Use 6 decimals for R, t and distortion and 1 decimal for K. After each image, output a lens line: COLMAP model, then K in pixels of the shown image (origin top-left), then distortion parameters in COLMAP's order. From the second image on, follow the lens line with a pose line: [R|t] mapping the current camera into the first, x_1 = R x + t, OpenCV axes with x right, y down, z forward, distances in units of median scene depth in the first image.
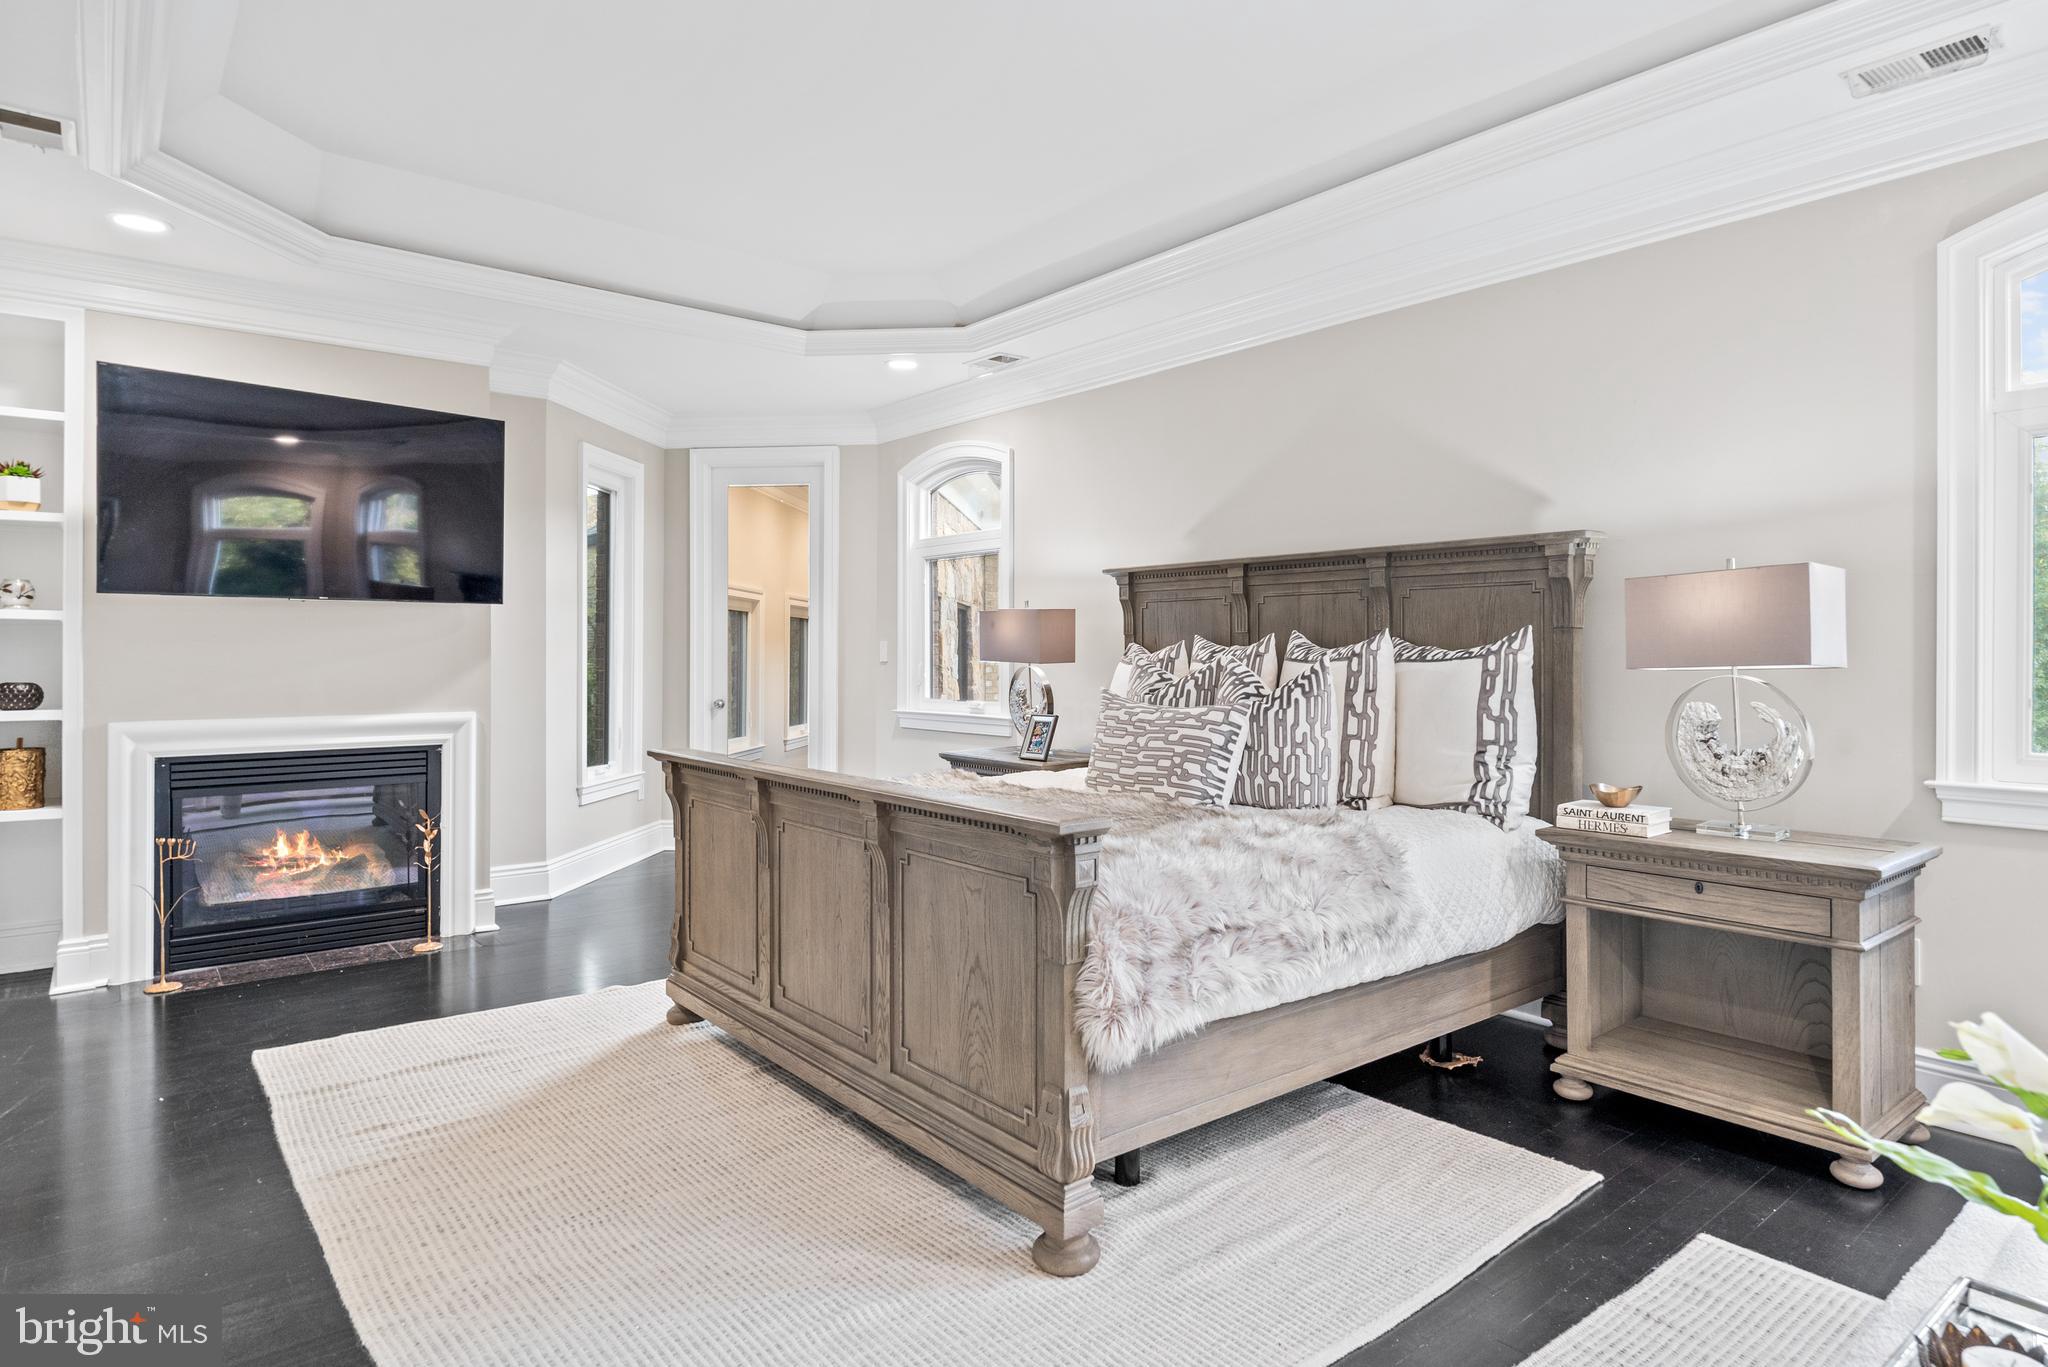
lens RADIAL K [[1122.9, 0, 1023.5], [0, 1122.9, 673.8], [0, 0, 1]] dist [-0.001597, 0.001614]
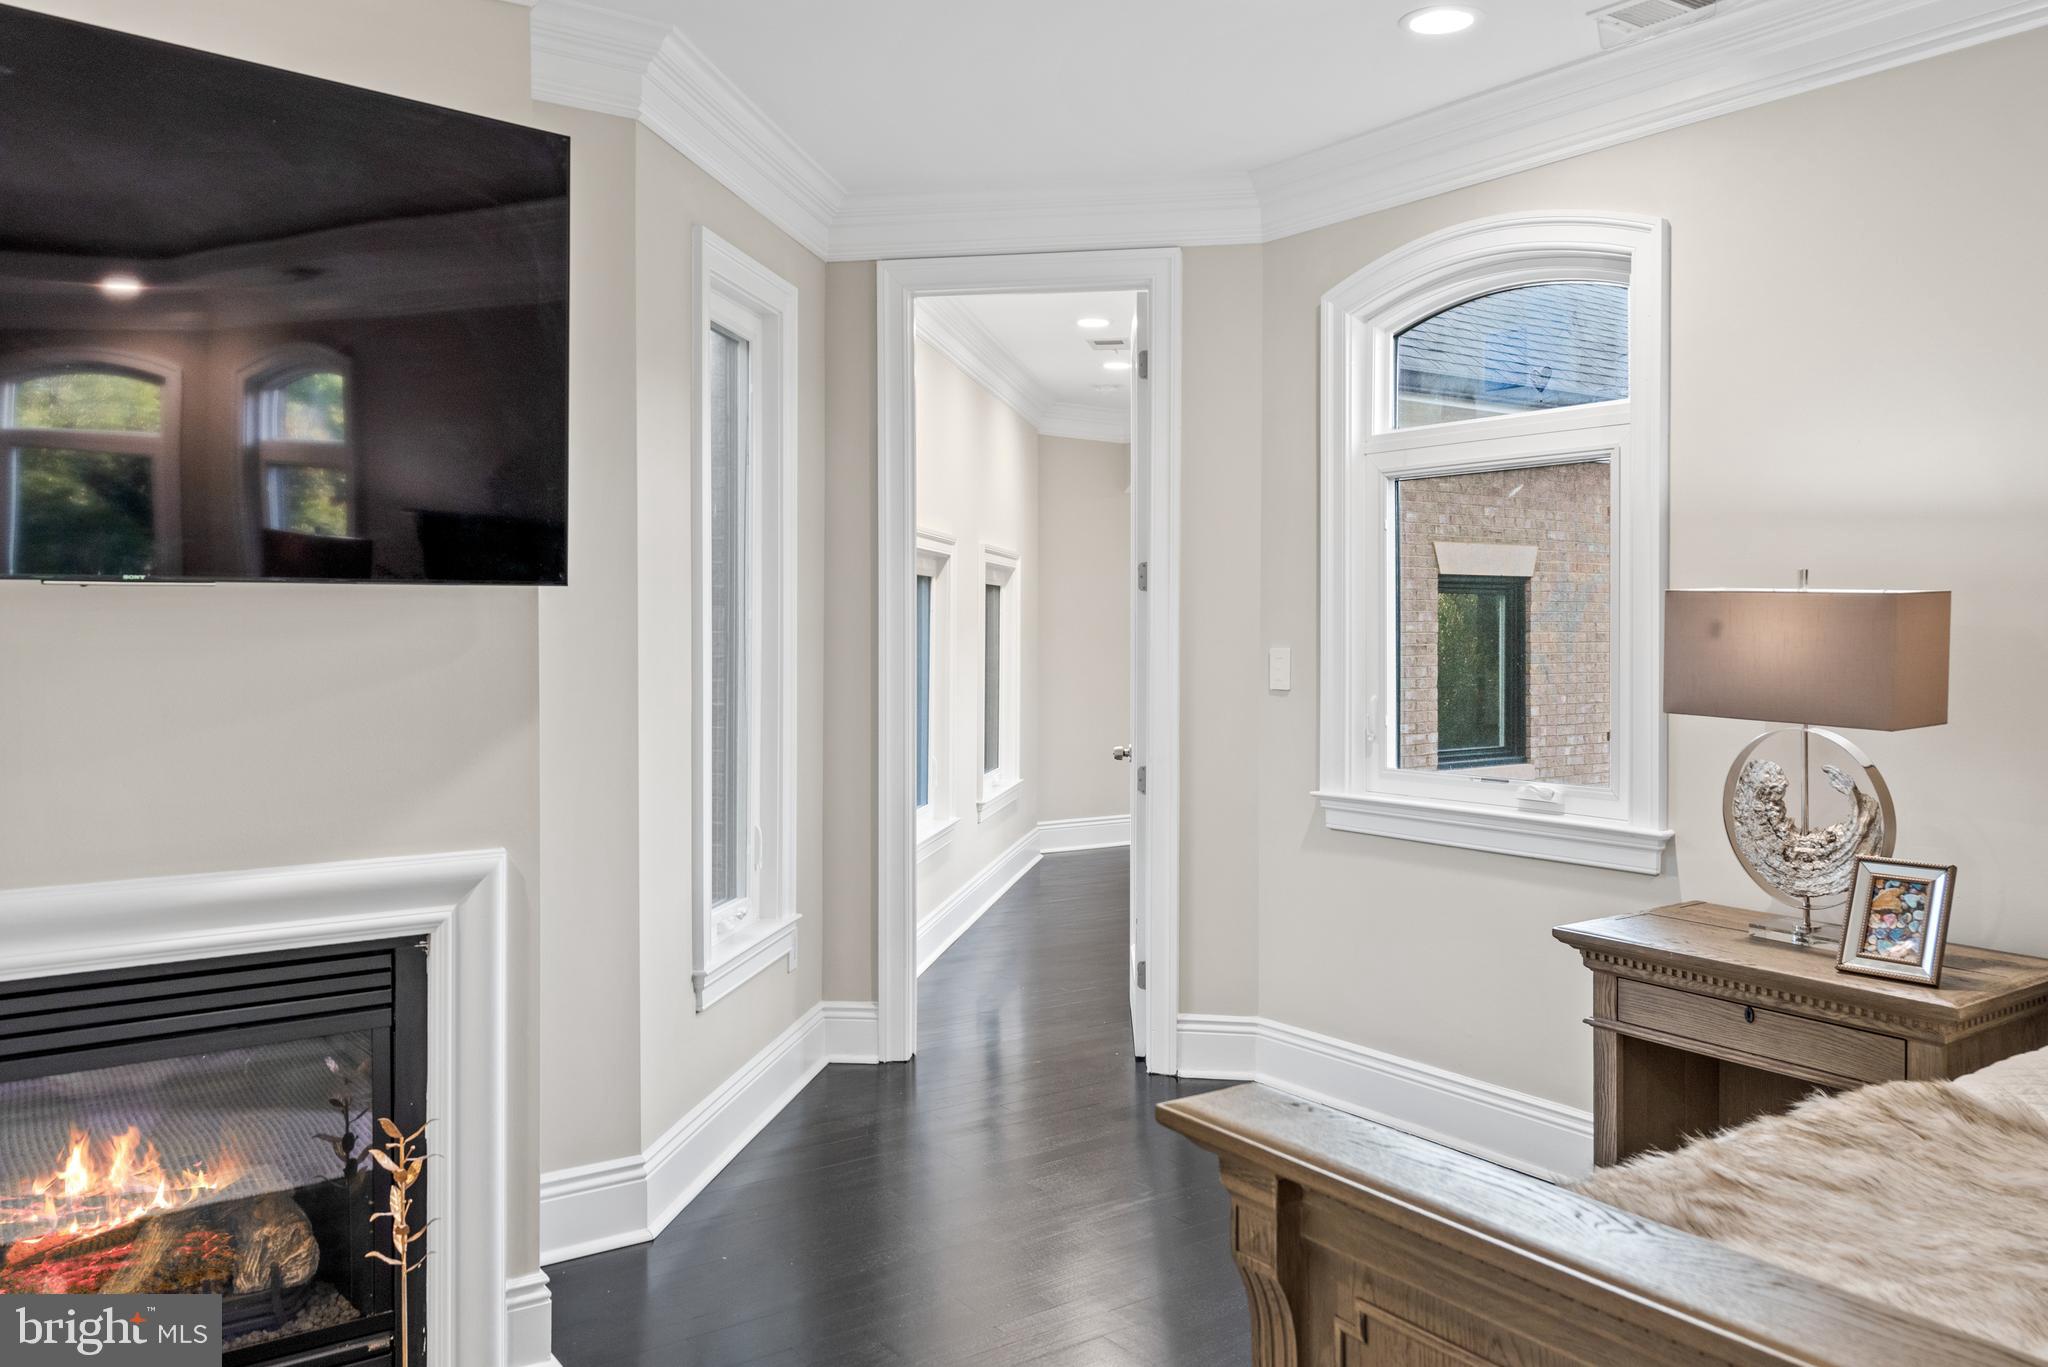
lens RADIAL K [[1536.5, 0, 1024.2], [0, 1536.5, 674.3], [0, 0, 1]] dist [0.011328, 0.007792]
pose [[0.997305, 0.000071, -0.073364, -0.204302], [0.001206, 0.999849, 0.017360, -0.031807], [0.073354, -0.017401, 0.997154, 0.359878]]
